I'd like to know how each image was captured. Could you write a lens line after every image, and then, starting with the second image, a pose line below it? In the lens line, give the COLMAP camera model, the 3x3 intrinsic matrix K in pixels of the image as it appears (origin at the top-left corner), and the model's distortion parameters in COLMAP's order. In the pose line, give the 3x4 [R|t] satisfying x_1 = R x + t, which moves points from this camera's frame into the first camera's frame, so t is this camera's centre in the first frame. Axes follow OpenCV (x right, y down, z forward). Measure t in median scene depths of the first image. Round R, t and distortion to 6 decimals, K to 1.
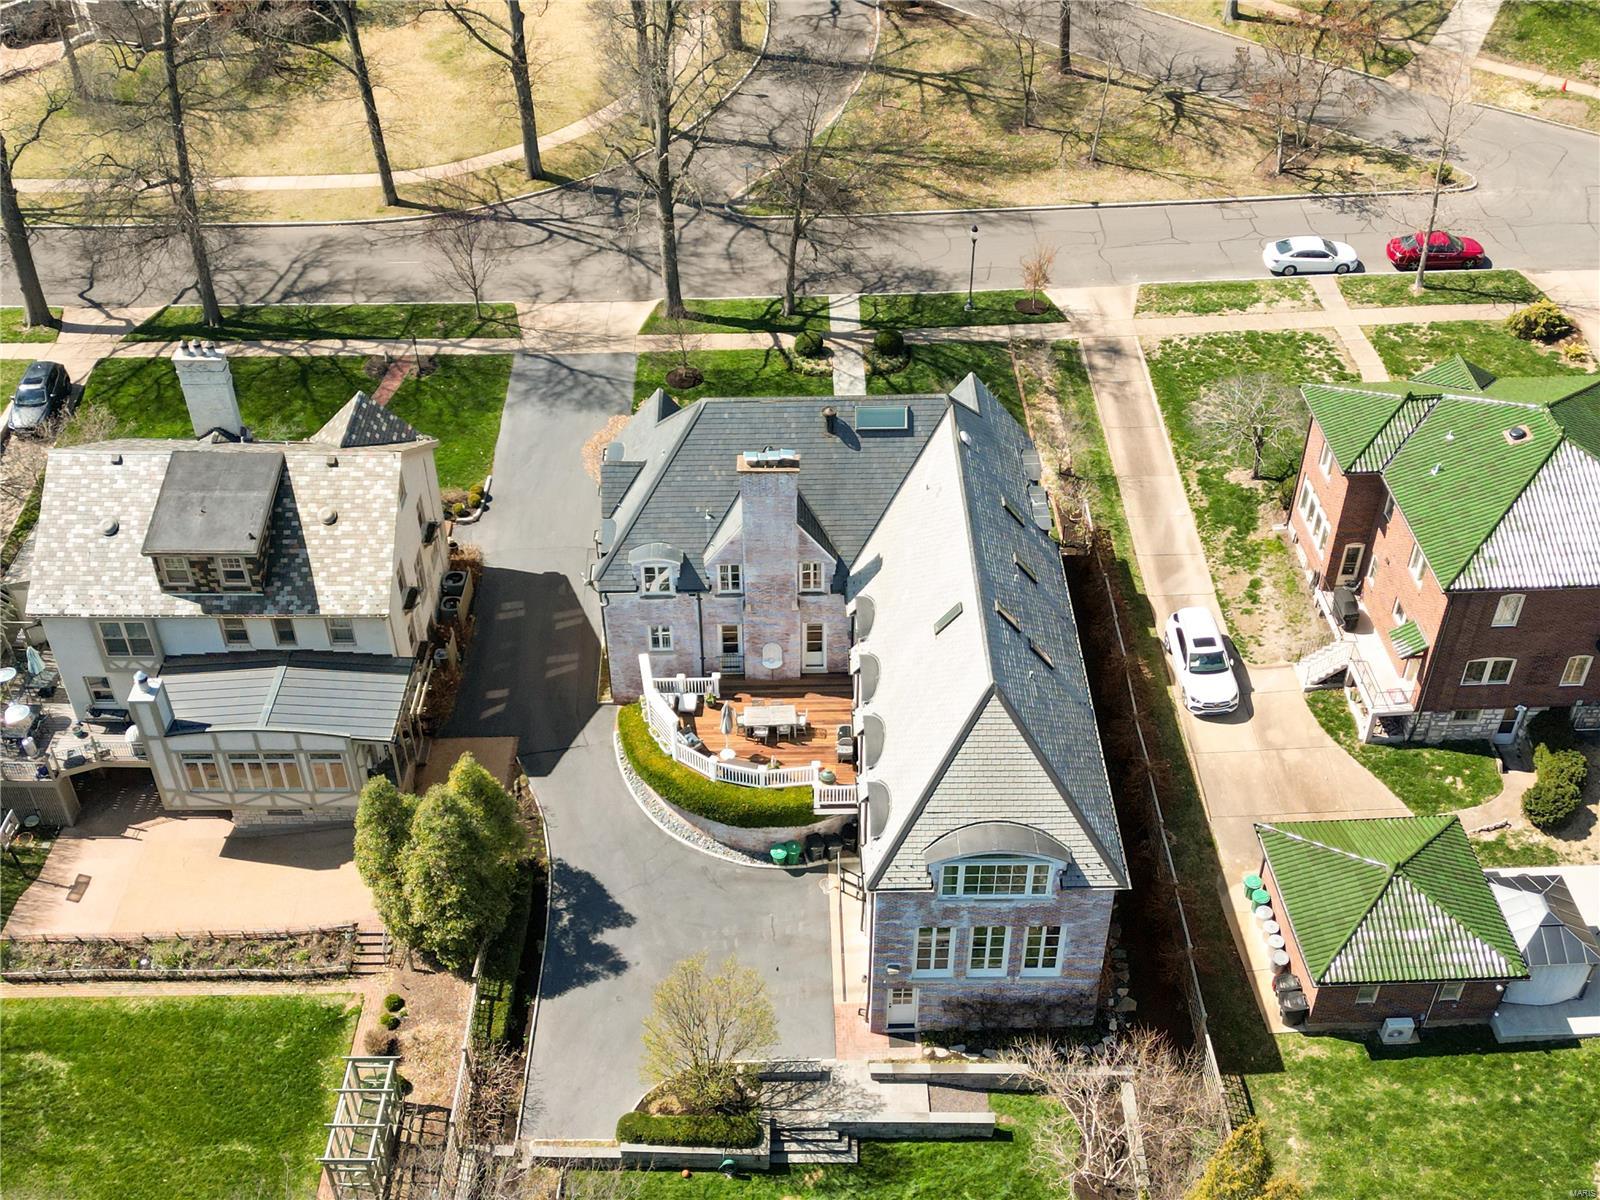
lens RADIAL K [[1760.5, 0, 800.0], [0, 1760.5, 600.0], [0, 0, 1]] dist [0.140530, -0.284086]
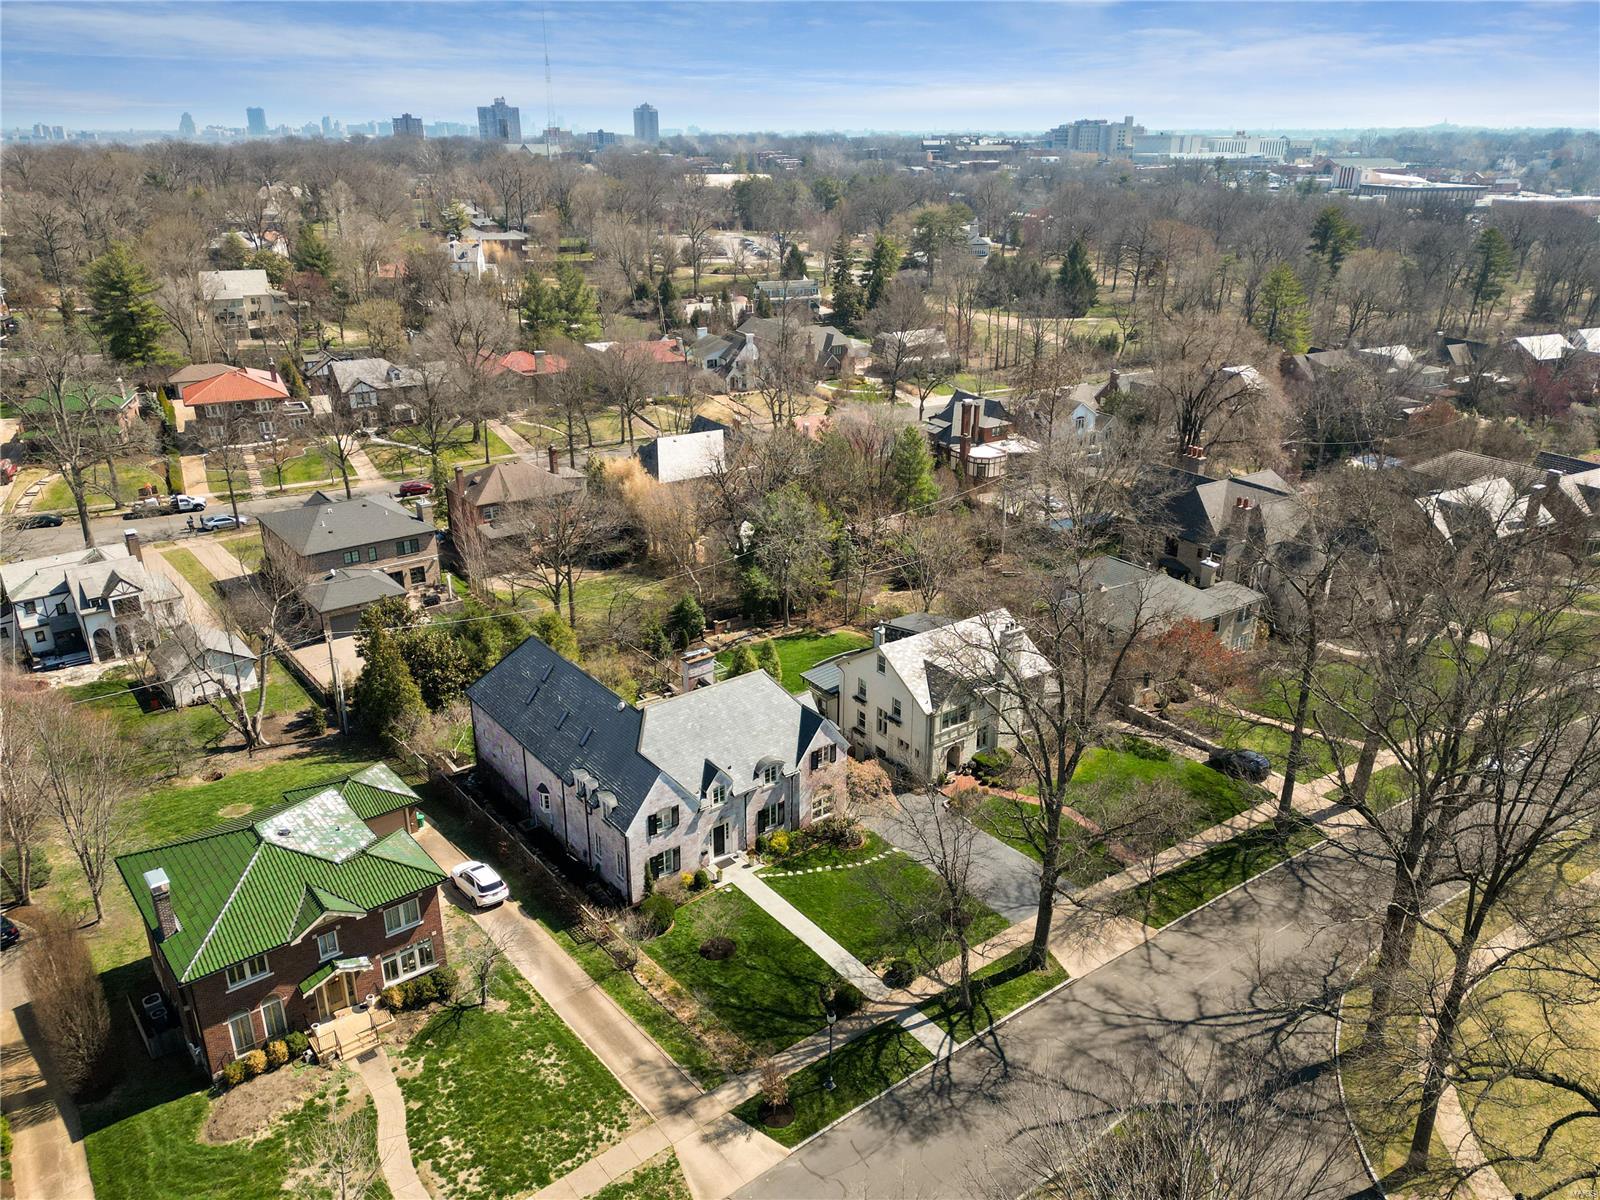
lens RADIAL K [[1169.5, 0, 808.6], [0, 1169.5, 596.3], [0, 0, 1]] dist [0.097232, -0.105681]
pose [[-0.802409, 0.217305, -0.555804, 0.560429], [-0.386947, 0.519586, 0.761776, -1.092398], [0.454326, 0.826323, -0.332835, 1.367309]]
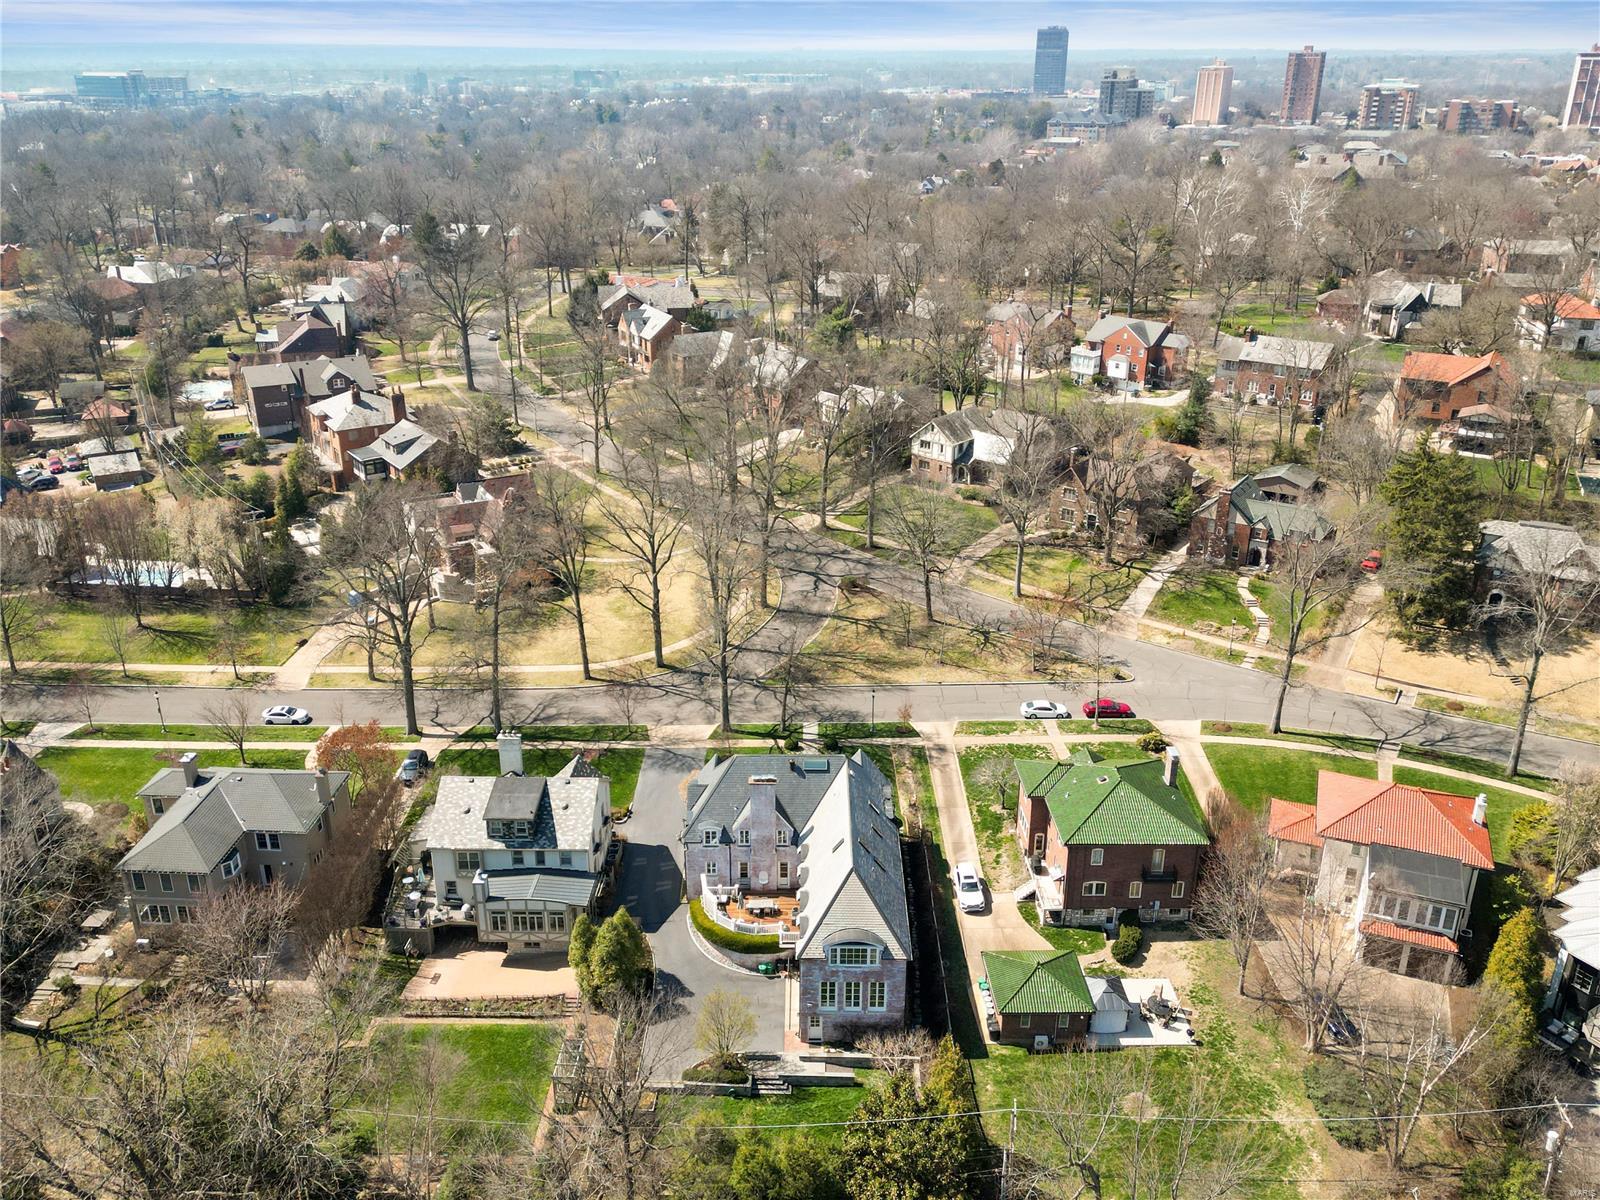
lens RADIAL K [[1299.6, 0, 800.0], [0, 1299.6, 600.0], [0, 0, 1]] dist [0.173519, -0.429615]
pose [[0.999643, 0.013858, -0.022840, 0.062067], [-0.020068, 0.953866, -0.299562, 0.192276], [0.017635, 0.299914, 0.953803, -0.631535]]
